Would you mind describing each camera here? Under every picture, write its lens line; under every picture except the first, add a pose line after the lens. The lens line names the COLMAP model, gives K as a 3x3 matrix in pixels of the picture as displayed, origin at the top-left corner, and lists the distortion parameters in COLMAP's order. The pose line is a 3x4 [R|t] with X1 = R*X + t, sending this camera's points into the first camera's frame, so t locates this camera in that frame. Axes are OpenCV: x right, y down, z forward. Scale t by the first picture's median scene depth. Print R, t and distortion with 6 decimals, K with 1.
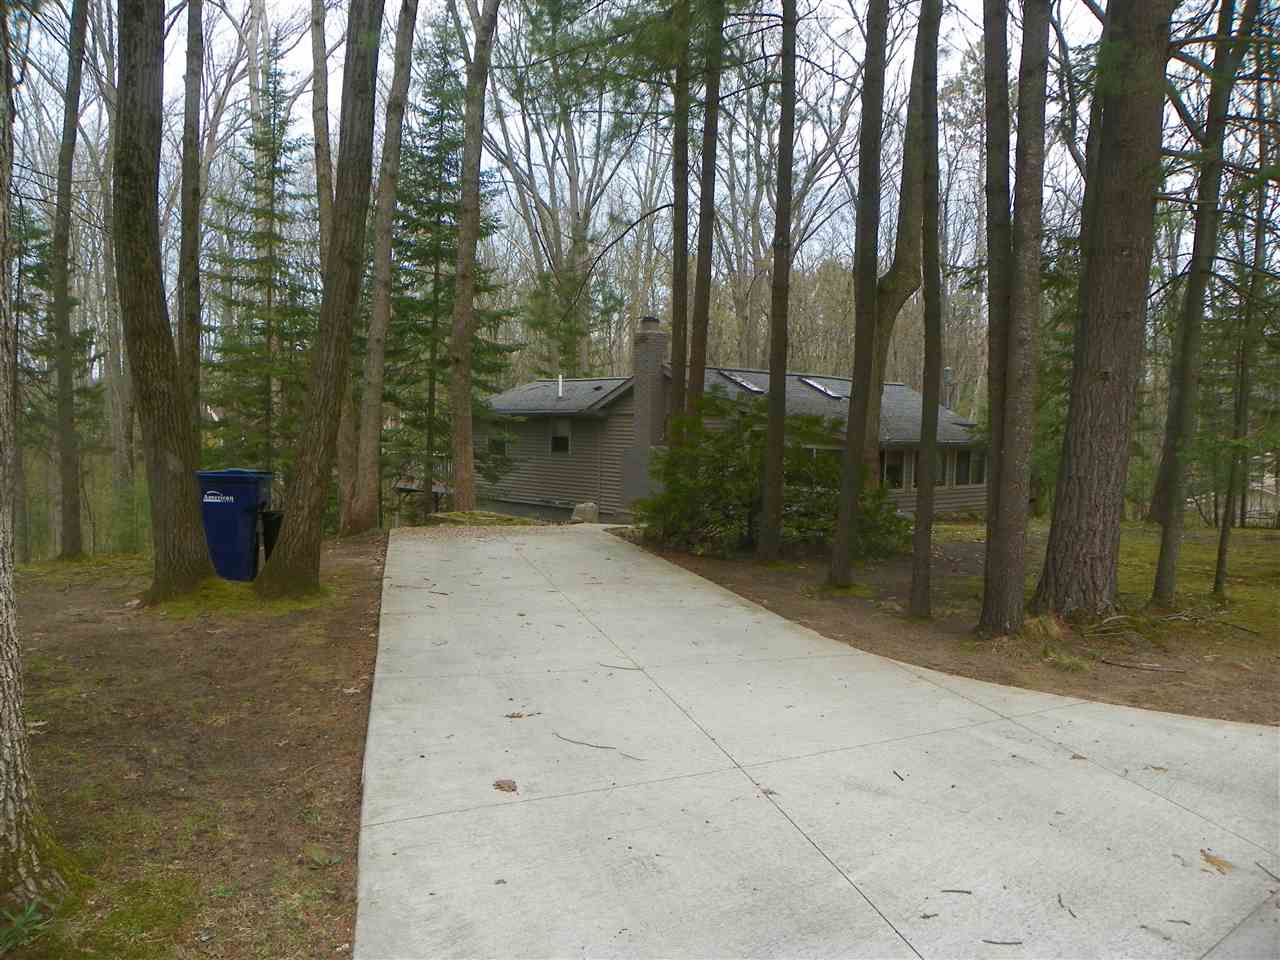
lens RADIAL K [[969.1, 0, 641.5], [0, 969.1, 481.7], [0, 0, 1]] dist [-0.144636, 0.079888]
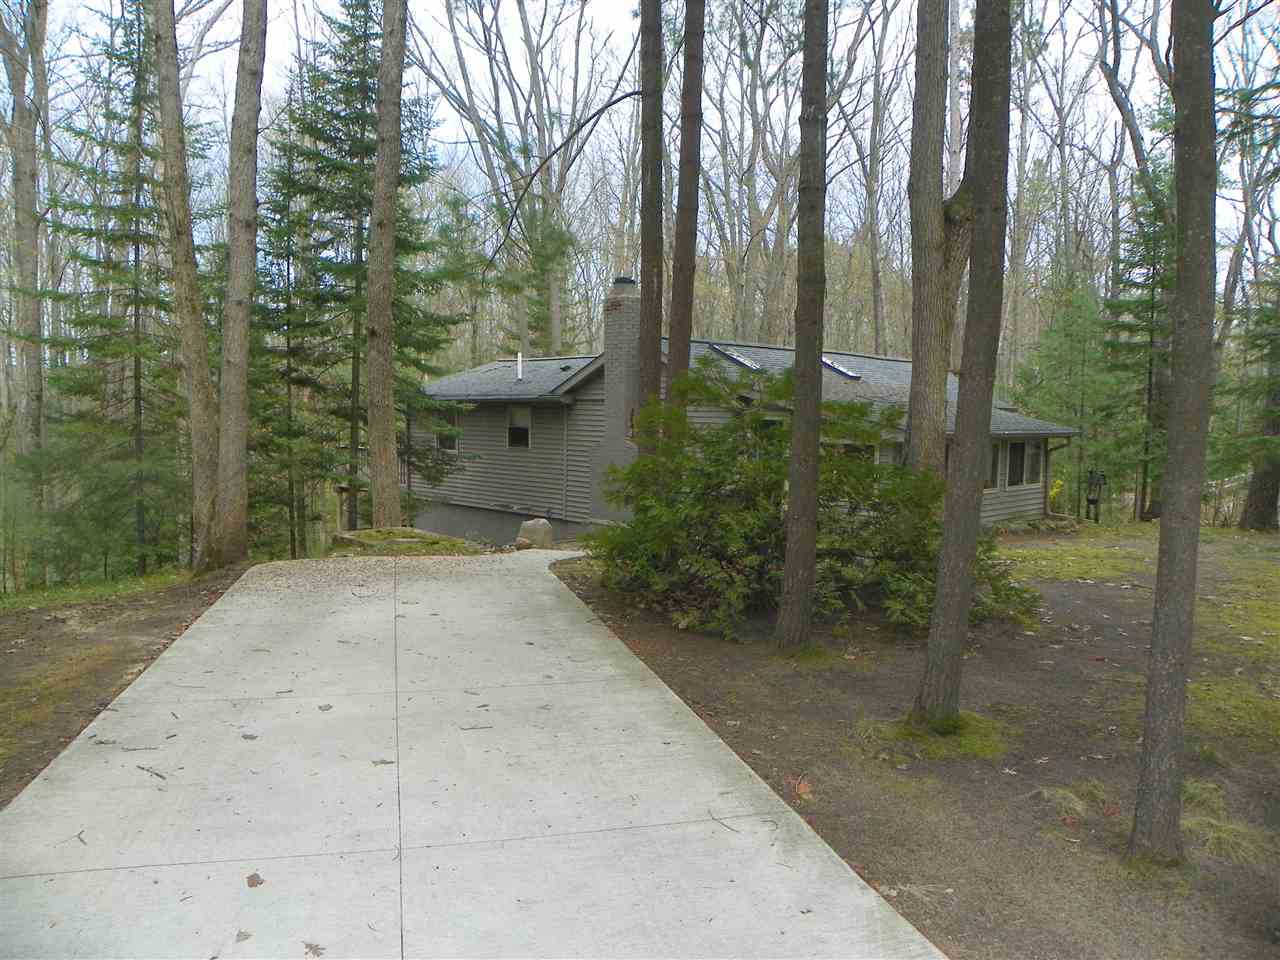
lens RADIAL K [[969.1, 0, 636.9], [0, 969.1, 479.6], [0, 0, 1]] dist [-0.144636, 0.079888]
pose [[0.999965, -0.008016, 0.002217, 0.015555], [0.007980, 0.999840, 0.016021, -0.016065], [-0.002345, -0.016003, 0.999869, 0.194254]]
